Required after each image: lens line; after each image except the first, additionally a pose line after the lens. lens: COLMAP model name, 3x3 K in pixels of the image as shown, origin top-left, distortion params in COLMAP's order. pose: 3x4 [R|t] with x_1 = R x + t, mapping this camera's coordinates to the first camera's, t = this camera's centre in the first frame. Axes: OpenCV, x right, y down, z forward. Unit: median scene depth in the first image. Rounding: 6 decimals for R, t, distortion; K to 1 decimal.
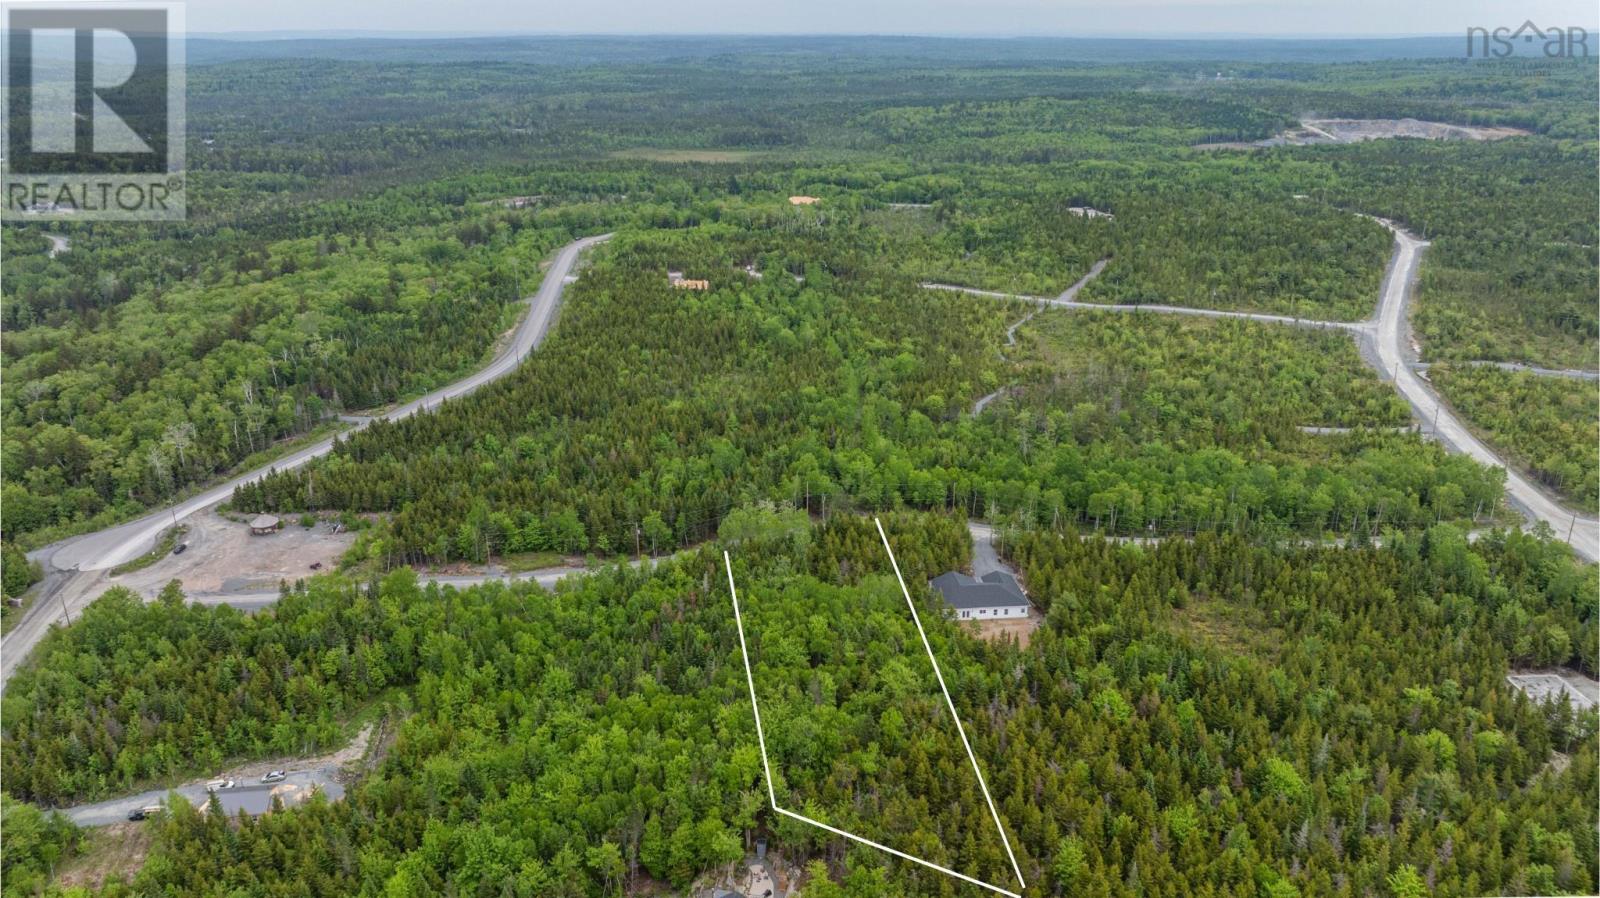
lens RADIAL K [[1147.7, 0, 792.3], [0, 1147.7, 442.5], [0, 0, 1]] dist [-0.018491, 0.004473]
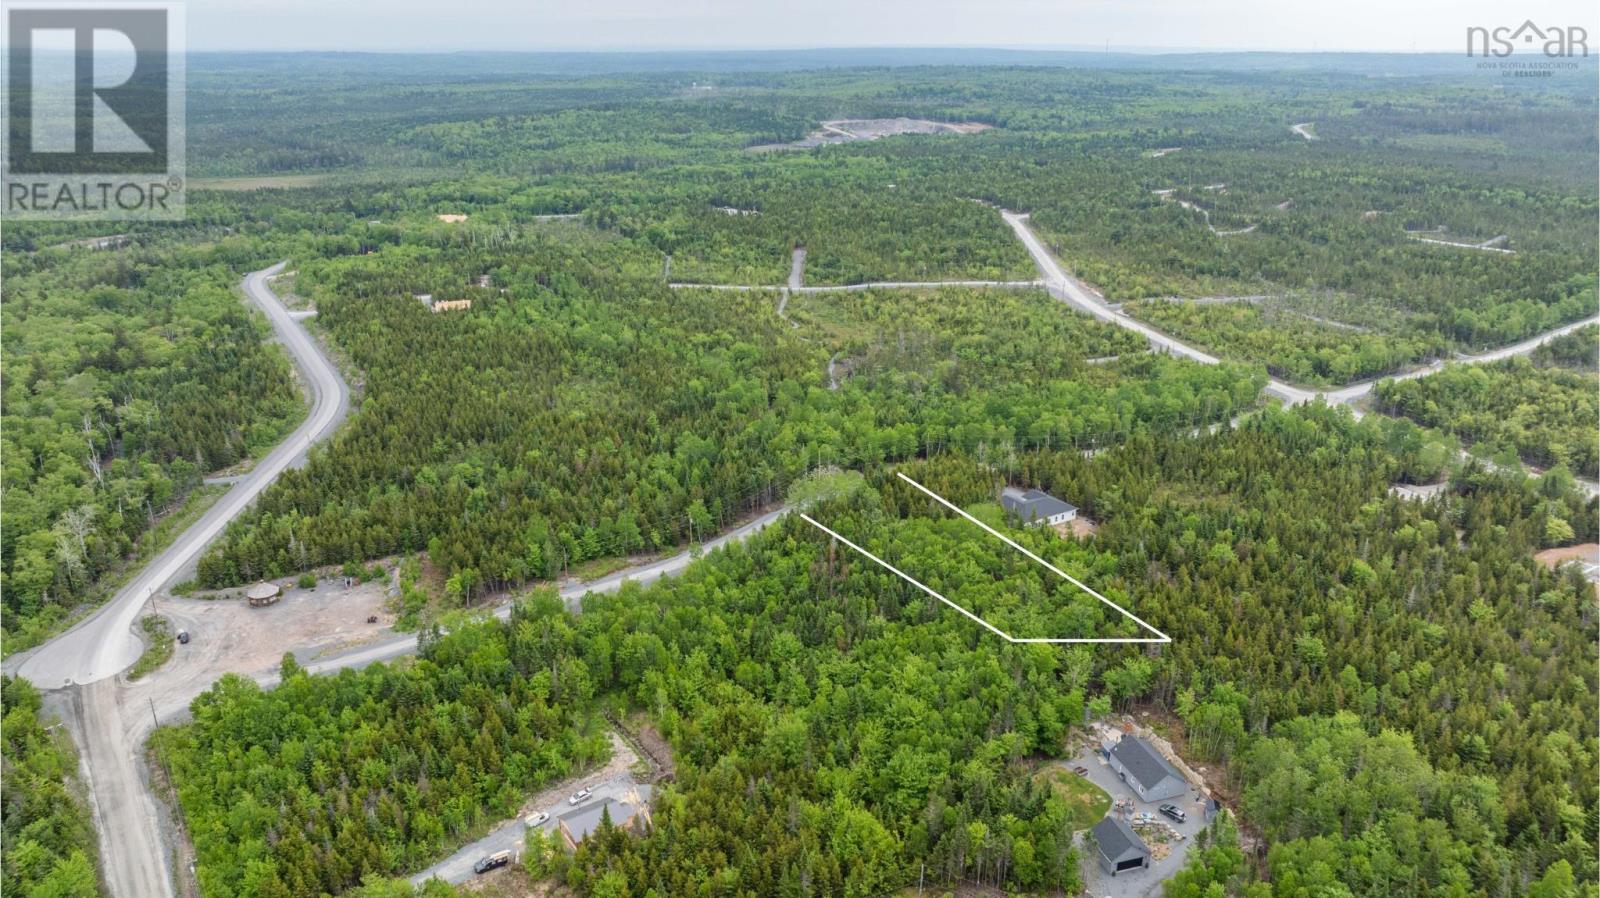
lens RADIAL K [[1147.7, 0, 792.3], [0, 1147.7, 442.5], [0, 0, 1]] dist [-0.018491, 0.004473]
pose [[0.892824, -0.147794, 0.425467, -0.168290], [0.152429, 0.988039, 0.023349, -0.001180], [-0.423829, 0.044007, 0.904673, 0.003694]]
